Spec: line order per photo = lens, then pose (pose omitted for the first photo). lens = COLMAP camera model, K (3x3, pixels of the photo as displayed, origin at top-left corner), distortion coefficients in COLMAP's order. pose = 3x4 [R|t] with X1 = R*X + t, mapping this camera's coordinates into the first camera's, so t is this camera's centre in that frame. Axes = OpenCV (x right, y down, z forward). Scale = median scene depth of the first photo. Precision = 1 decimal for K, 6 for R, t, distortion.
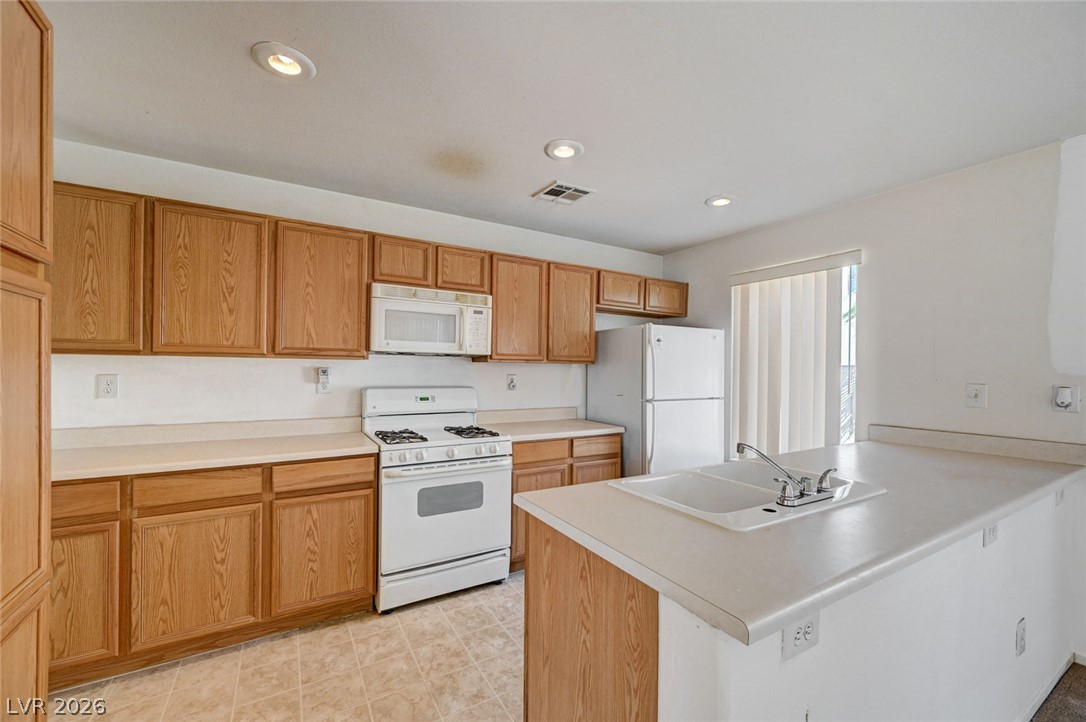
lens RADIAL K [[433.9, 0, 539.1], [0, 433.9, 366.4], [0, 0, 1]] dist [-0.000706, -0.000155]
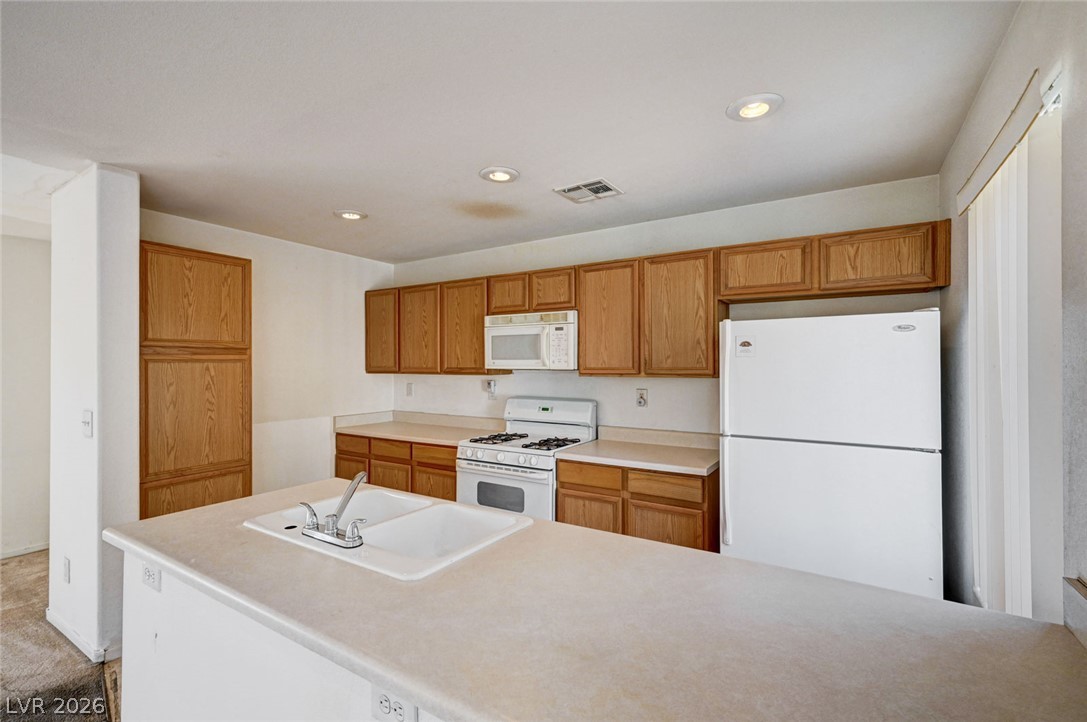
lens RADIAL K [[477.0, 0, 543.5], [0, 477.0, 361.0], [0, 0, 1]] dist [0.000377, -0.000002]
pose [[0.463801, -0.018636, -0.885743, 0.898323], [0.012263, 0.999818, -0.014615, -0.034013], [0.885854, -0.004083, 0.463946, 0.467363]]
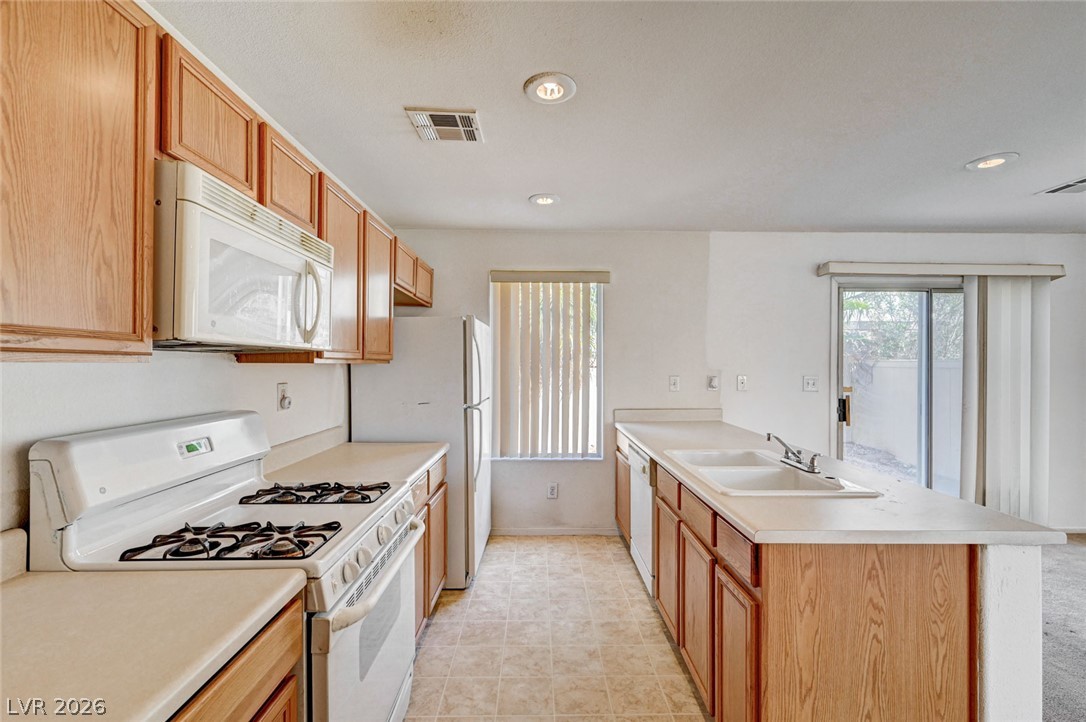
lens RADIAL K [[473.7, 0, 543.0], [0, 473.7, 361.0], [0, 0, 1]] dist [0.000997, -0.000031]
pose [[0.496229, -0.005752, 0.868173, -0.557341], [-0.001138, 0.999973, 0.007275, -0.019241], [-0.868191, -0.004599, 0.496209, 0.487117]]
